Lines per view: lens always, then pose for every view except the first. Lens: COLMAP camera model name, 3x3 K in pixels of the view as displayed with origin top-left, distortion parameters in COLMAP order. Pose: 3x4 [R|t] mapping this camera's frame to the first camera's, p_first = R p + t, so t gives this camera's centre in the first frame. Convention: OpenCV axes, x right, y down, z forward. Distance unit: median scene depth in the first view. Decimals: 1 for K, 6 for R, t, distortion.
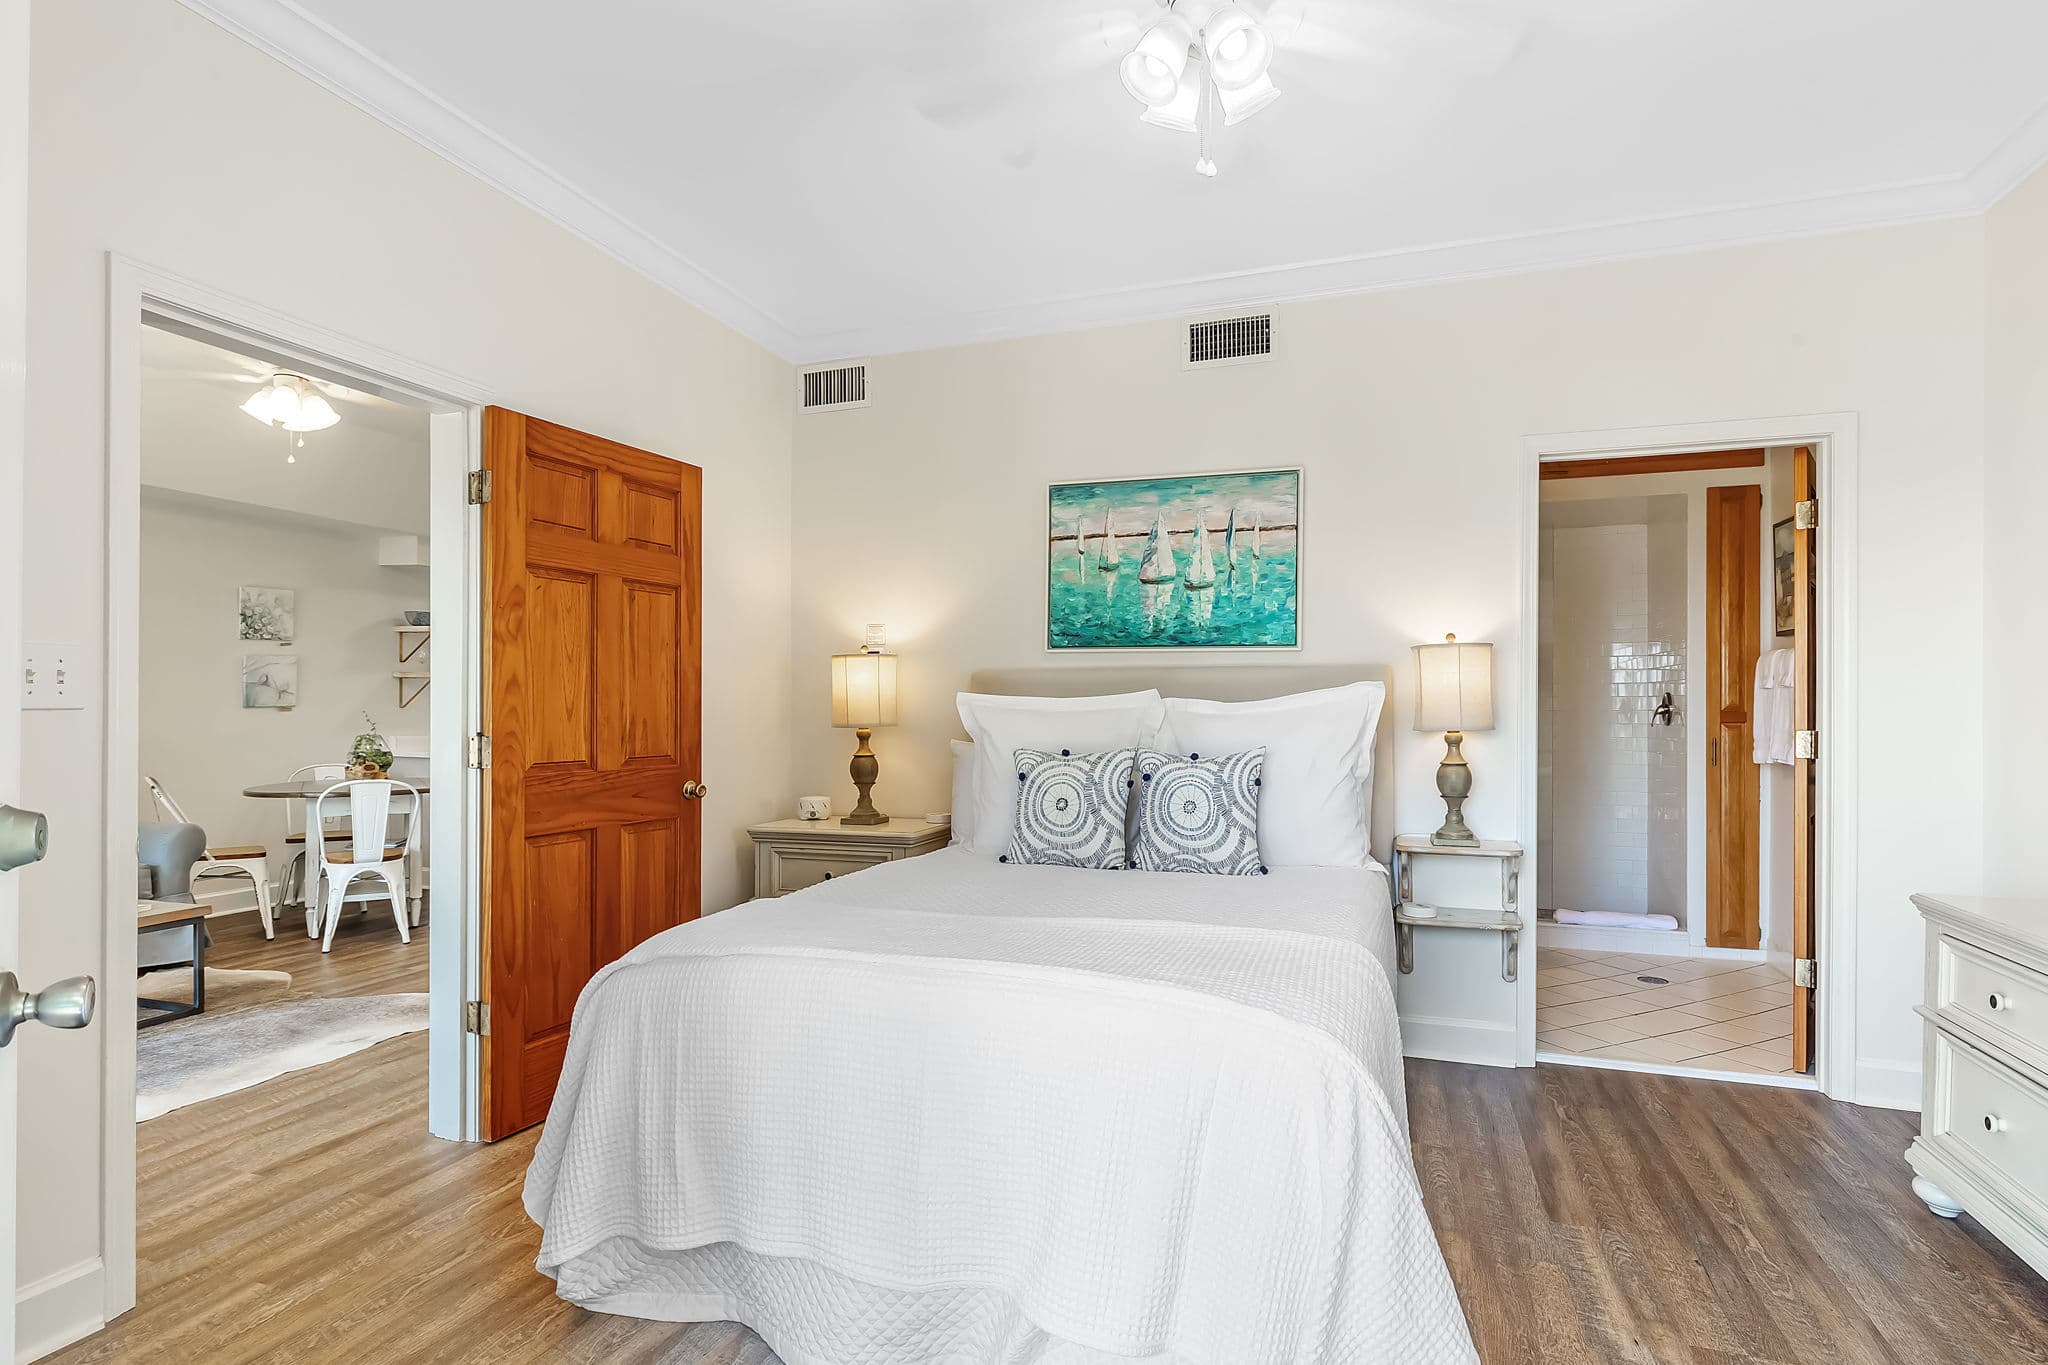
lens RADIAL K [[1050.9, 0, 1028.0], [0, 1050.9, 712.1], [0, 0, 1]] dist [-0.000355, -0.000168]
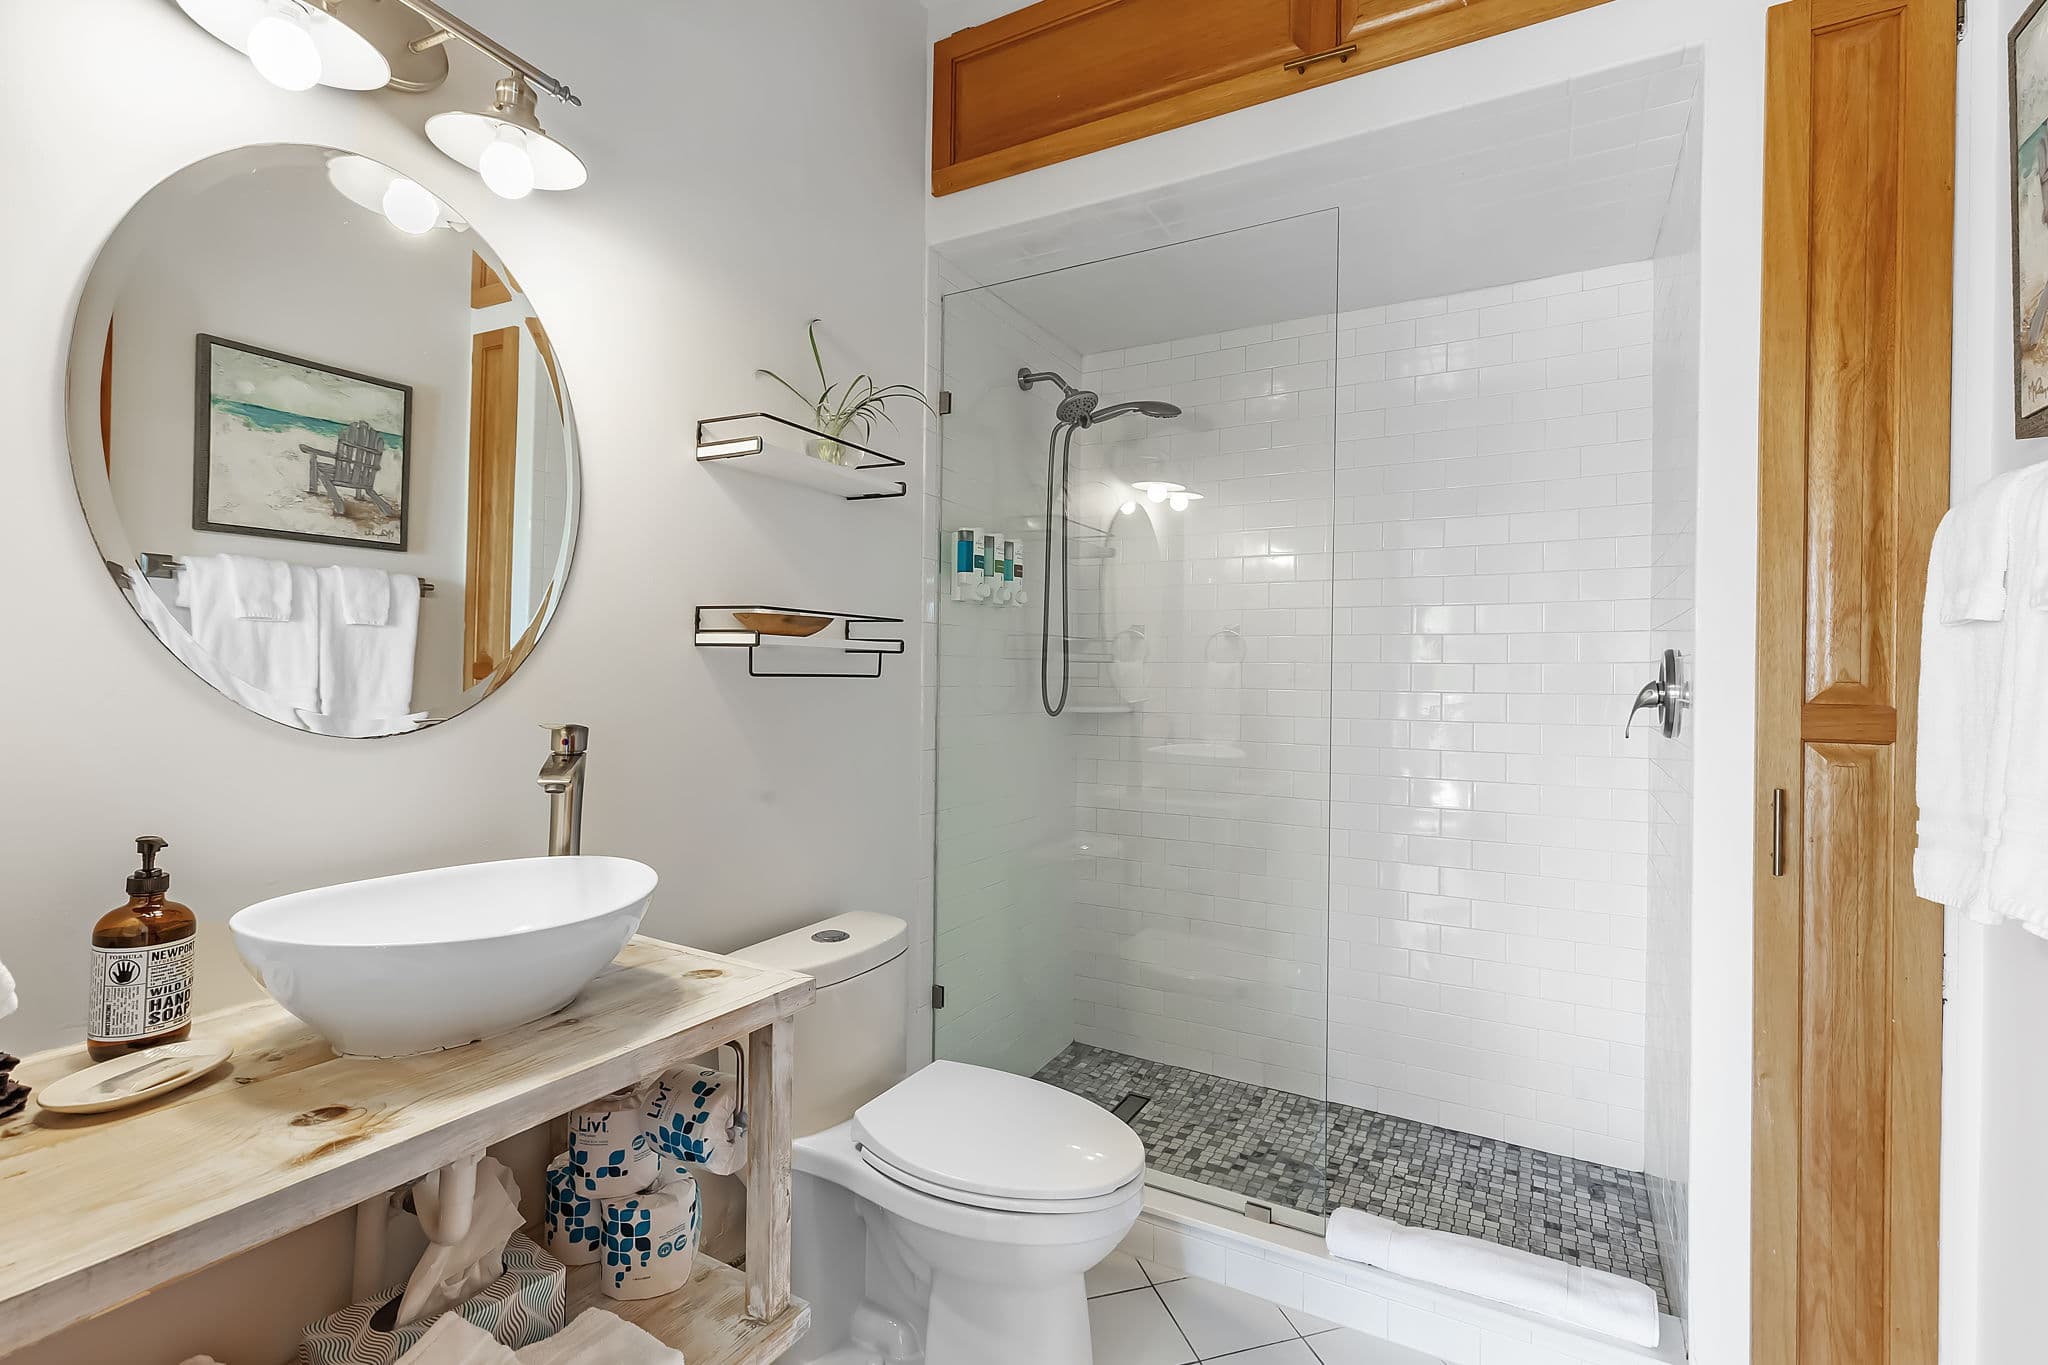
lens RADIAL K [[944.9, 0, 1024.0], [0, 944.9, 682.5], [0, 0, 1]] dist [0.000363, 0.000084]
pose [[0.985502, 0.007055, -0.169520, 0.474202], [-0.006829, 0.999975, 0.001916, -0.006150], [0.169529, -0.000730, 0.985525, 0.677404]]
